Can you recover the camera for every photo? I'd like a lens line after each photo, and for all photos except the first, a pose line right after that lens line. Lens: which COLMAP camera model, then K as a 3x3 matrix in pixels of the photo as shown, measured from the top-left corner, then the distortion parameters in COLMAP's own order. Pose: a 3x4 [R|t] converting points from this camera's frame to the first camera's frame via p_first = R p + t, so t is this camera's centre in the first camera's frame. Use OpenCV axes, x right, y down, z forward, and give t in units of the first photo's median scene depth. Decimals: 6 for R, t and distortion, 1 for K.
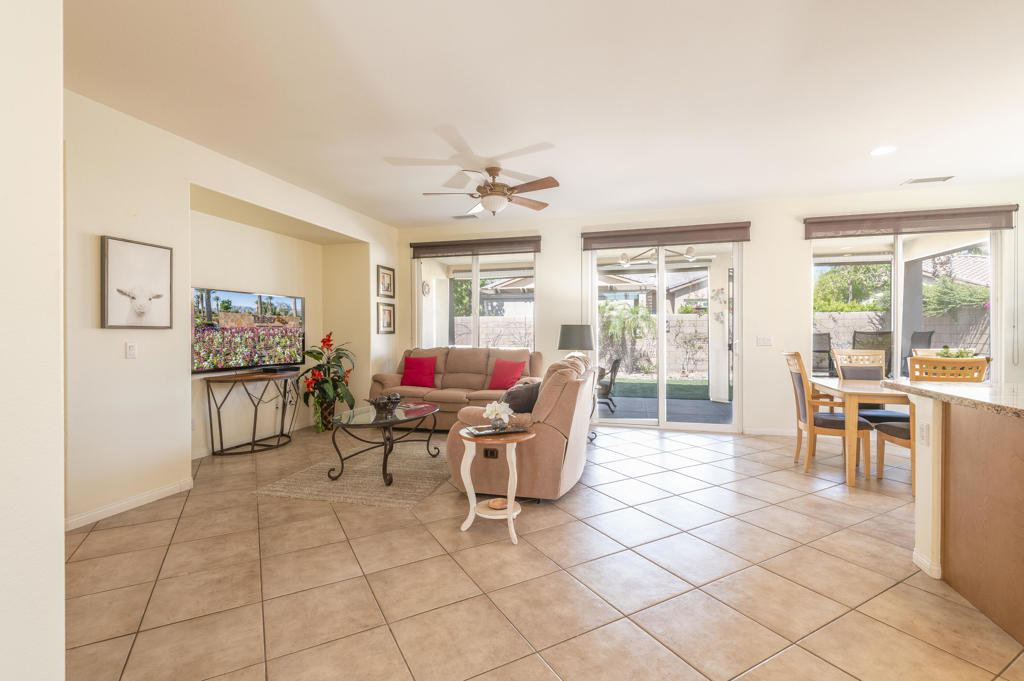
lens RADIAL K [[456.6, 0, 512.2], [0, 456.6, 334.3], [0, 0, 1]] dist [0.027141, -0.018807]
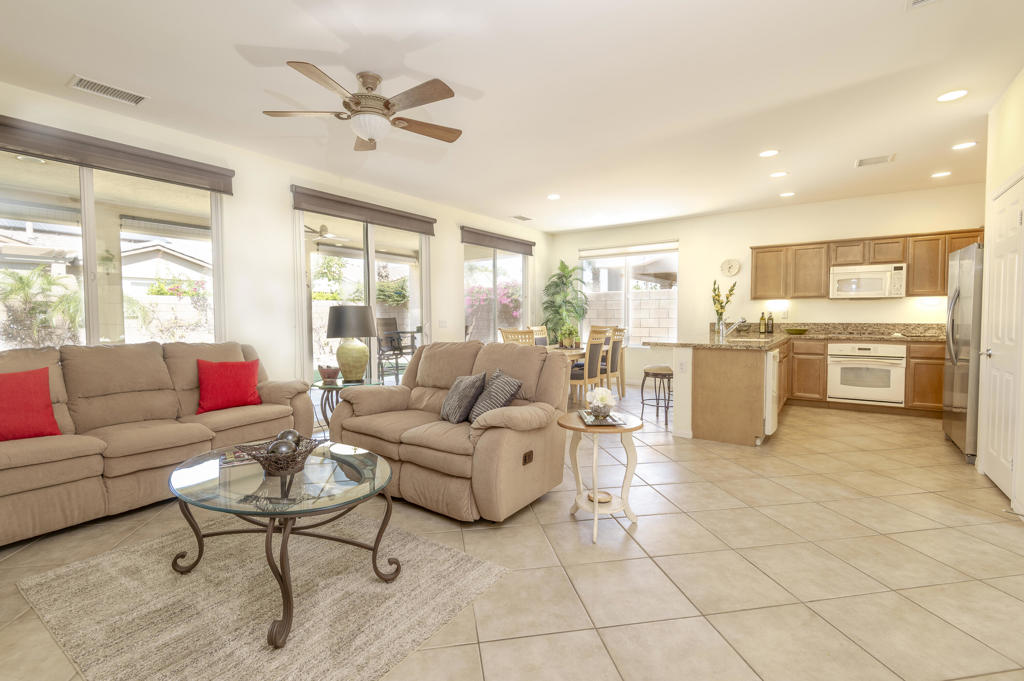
lens RADIAL K [[456.6, 0, 512.2], [0, 456.6, 334.3], [0, 0, 1]] dist [0.027141, -0.018807]
pose [[0.339715, -0.035745, 0.939849, -0.495851], [0.008852, 0.999355, 0.034809, 0.002101], [-0.940487, -0.003505, 0.339812, 0.443390]]
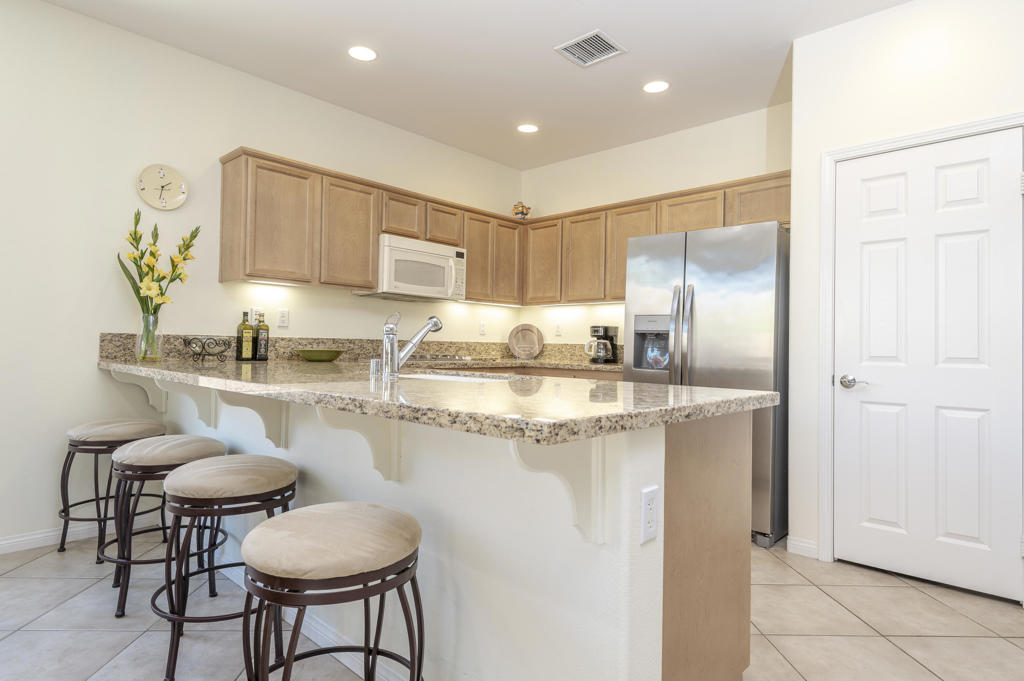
lens RADIAL K [[566.7, 0, 512.0], [0, 566.7, 340.5], [0, 0, 1]] dist [0.001952, 0.000239]
pose [[-0.883925, -0.008872, 0.467545, 0.336128], [-0.013414, 0.999890, -0.006385, 0.025412], [-0.467437, -0.011916, -0.883946, 0.665398]]
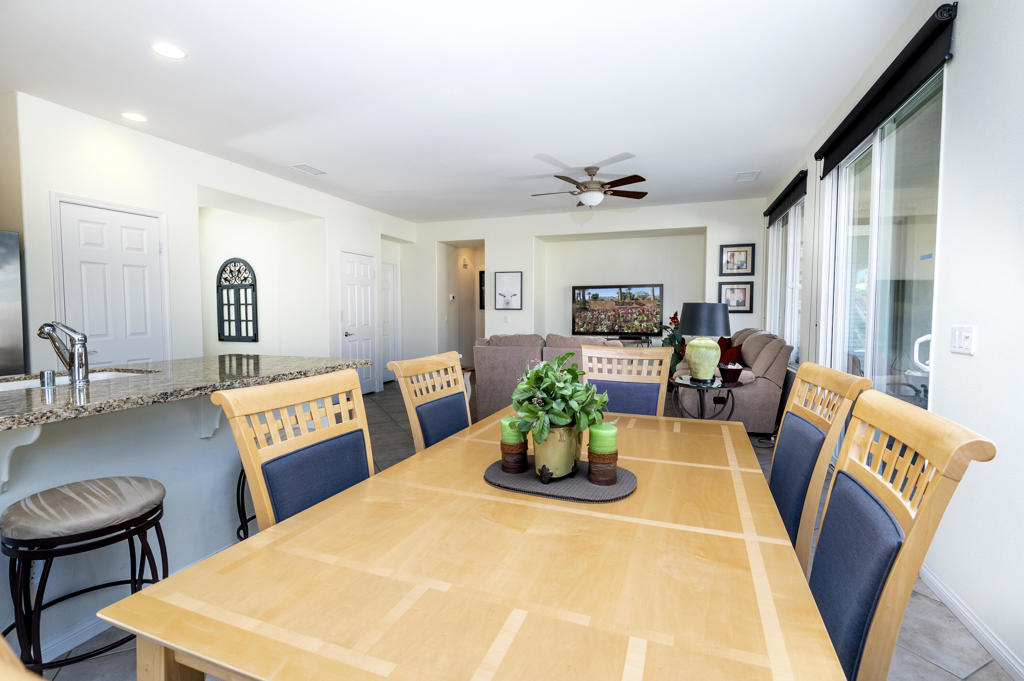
lens RADIAL K [[464.2, 0, 508.9], [0, 464.2, 334.1], [0, 0, 1]] dist [0.044681, -0.033011]
pose [[-0.071027, 0.053094, -0.996060, 0.926529], [-0.005036, 0.998551, 0.053586, -0.008500], [0.997462, 0.008823, -0.070657, 0.707929]]
